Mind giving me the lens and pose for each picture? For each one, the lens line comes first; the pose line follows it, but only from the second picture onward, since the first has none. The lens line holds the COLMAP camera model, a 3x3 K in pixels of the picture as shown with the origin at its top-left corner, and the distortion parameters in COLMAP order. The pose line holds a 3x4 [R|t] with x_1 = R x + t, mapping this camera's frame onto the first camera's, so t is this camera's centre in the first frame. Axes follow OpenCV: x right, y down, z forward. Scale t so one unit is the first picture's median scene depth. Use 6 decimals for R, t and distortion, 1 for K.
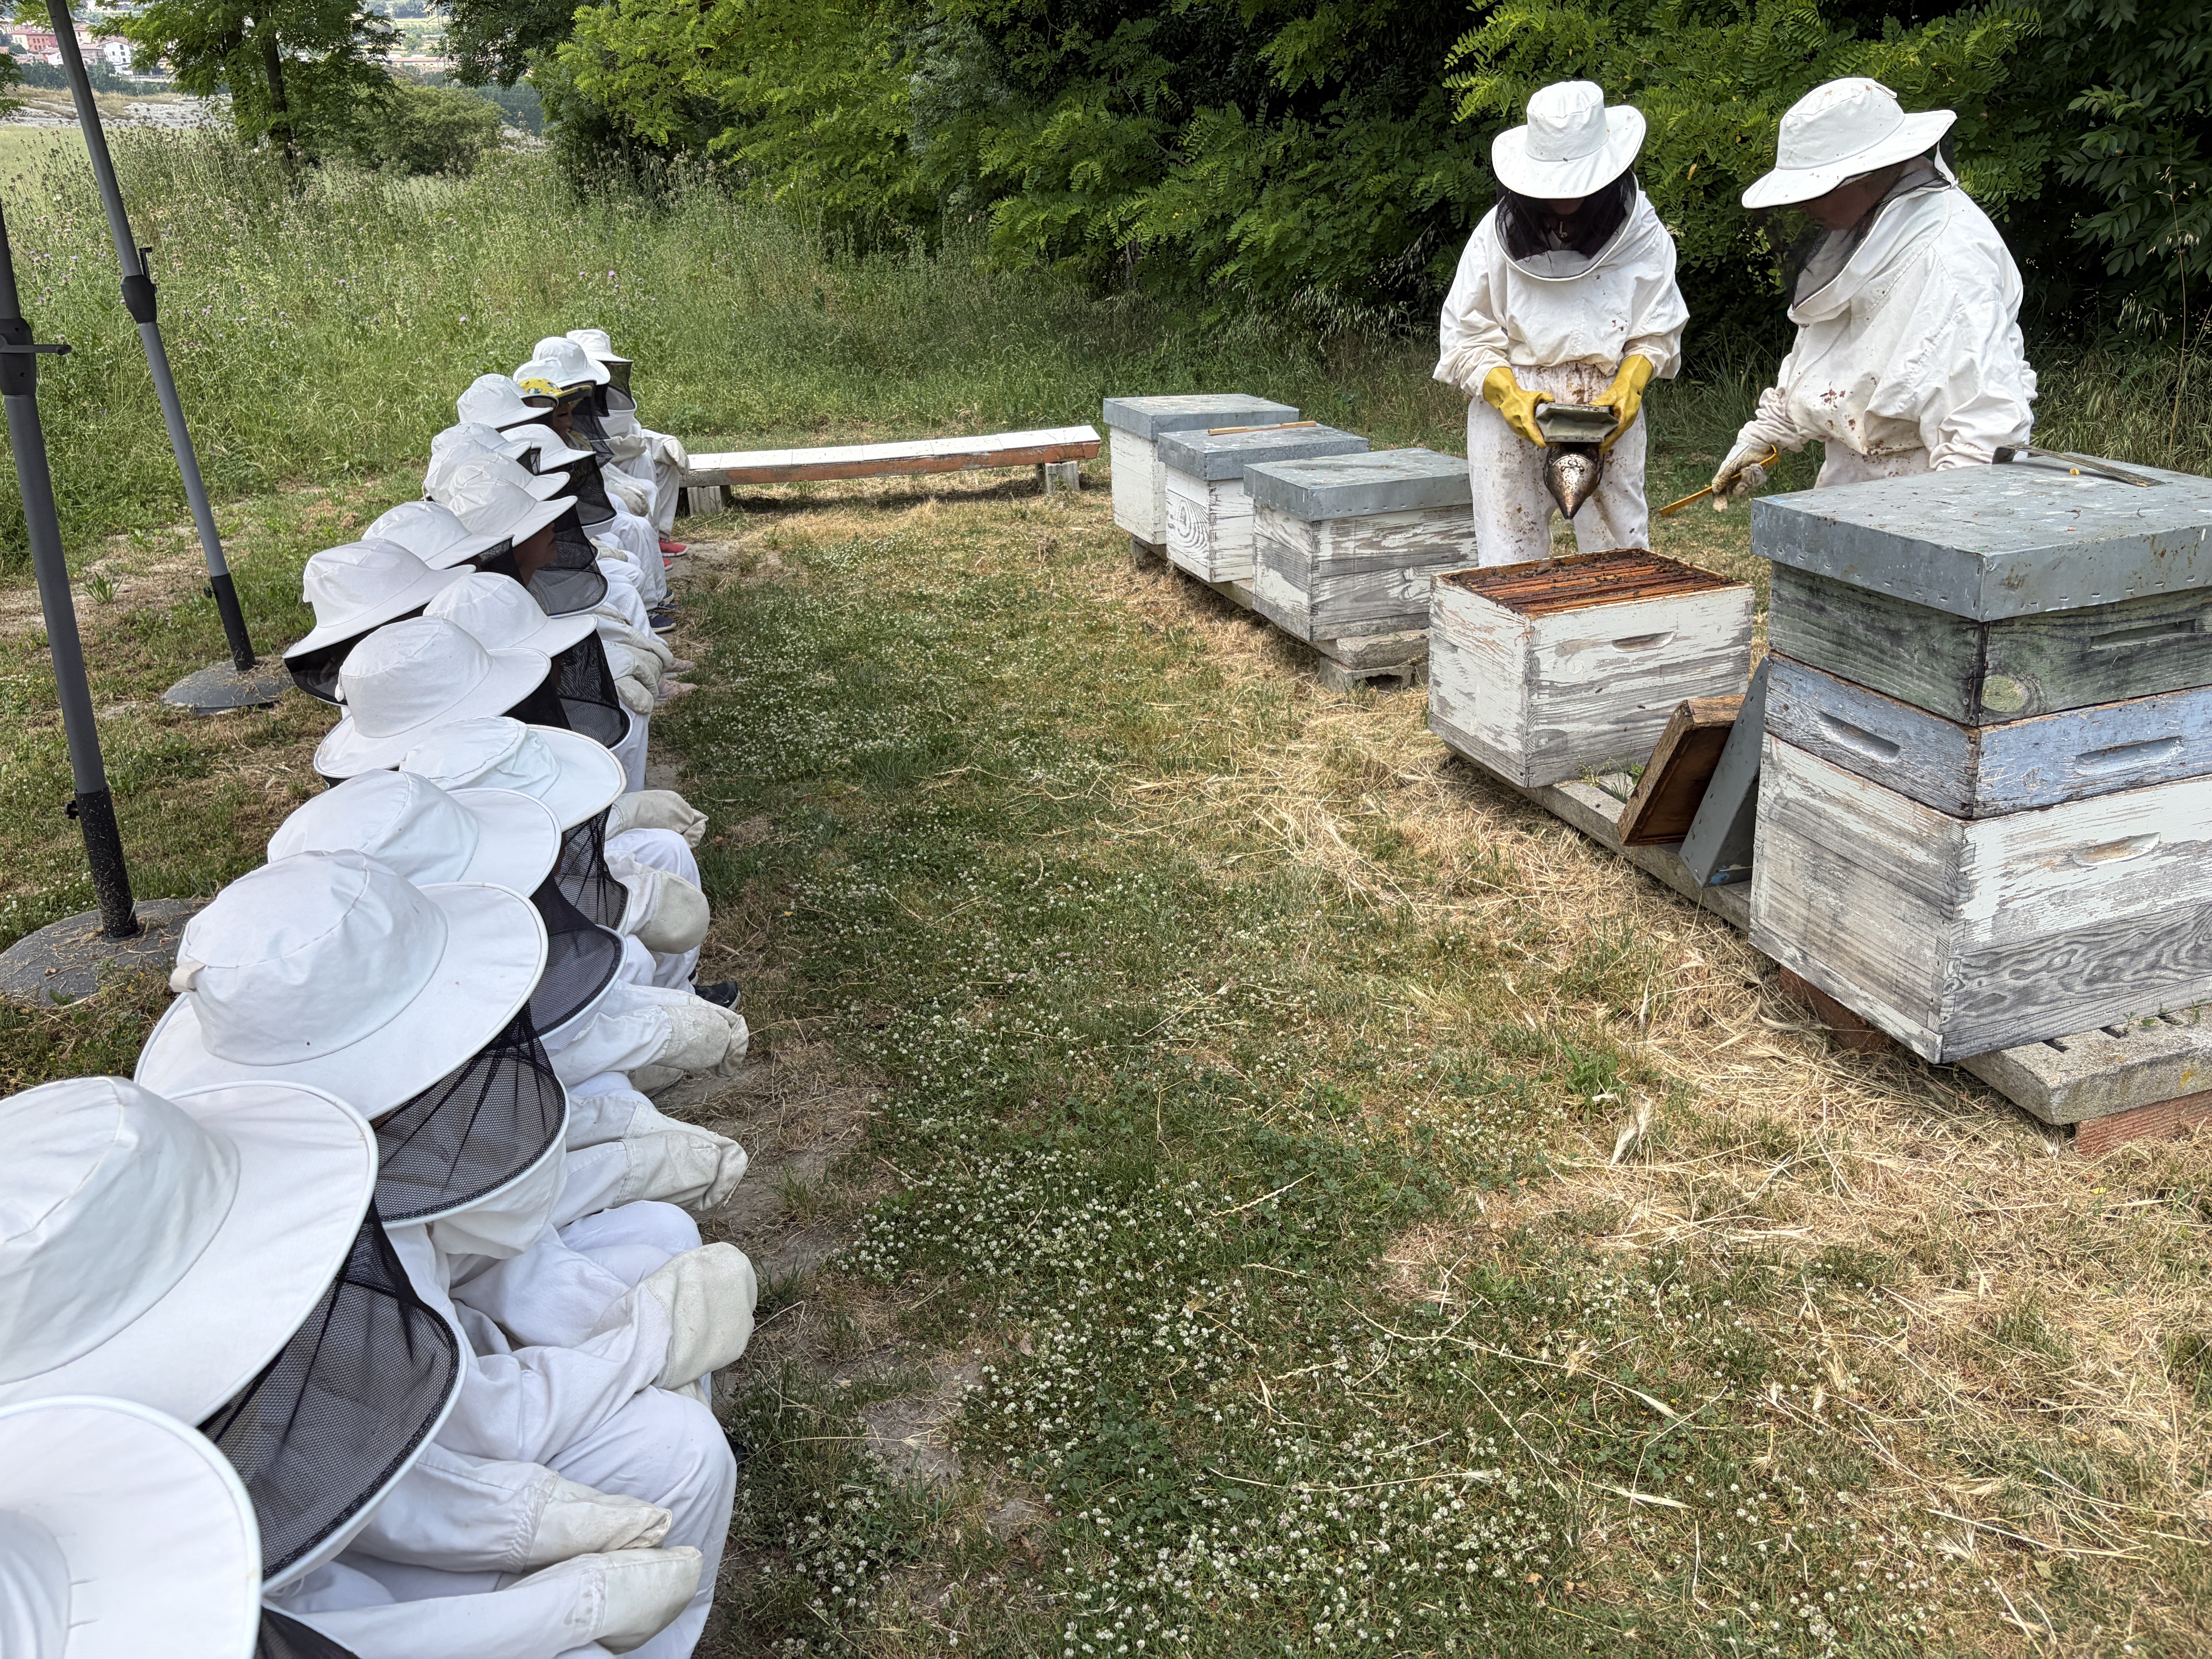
lens RADIAL K [[1682.9, 0, 1052.3], [0, 1682.9, 823.5], [0, 0, 1]] dist [0.110560, -0.115798]
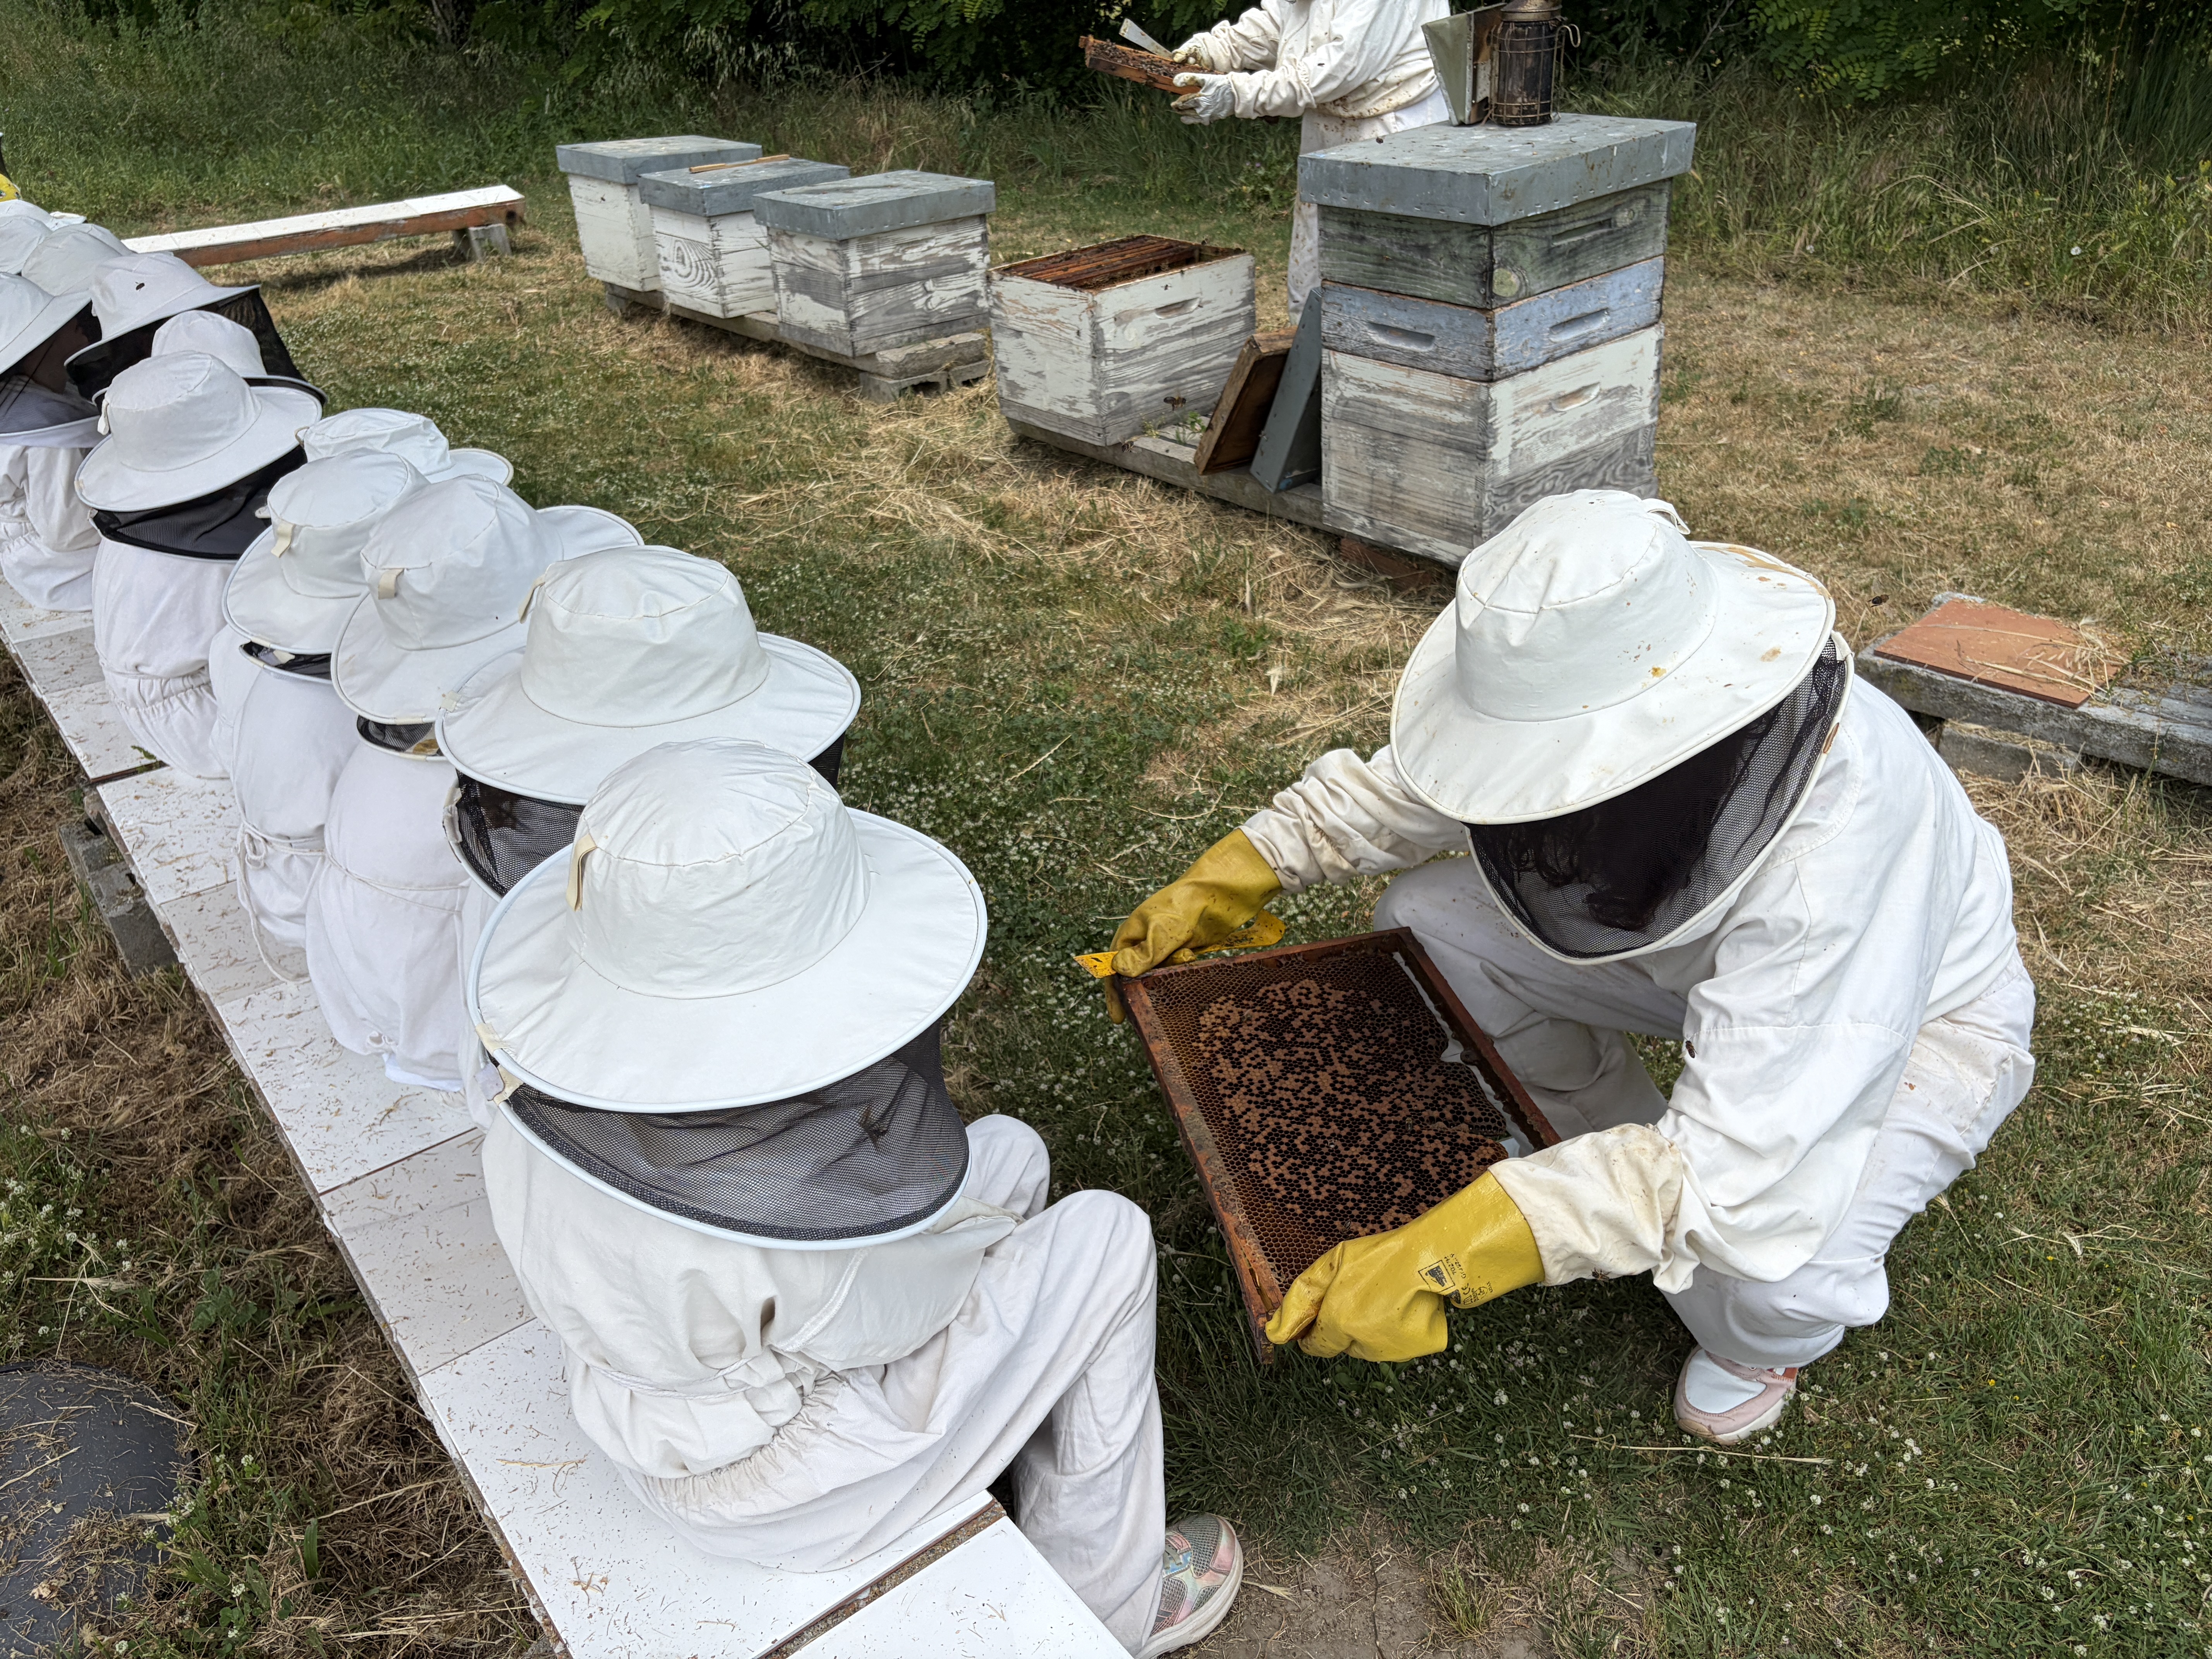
lens RADIAL K [[1747.0, 0, 1021.2], [0, 1747.0, 828.8], [0, 0, 1]] dist [0.033124, -0.021287]
pose [[0.929631, -0.183595, 0.319497, -0.233241], [0.146872, 0.979805, 0.135684, 0.074094], [-0.337956, -0.079210, 0.937823, -0.146400]]
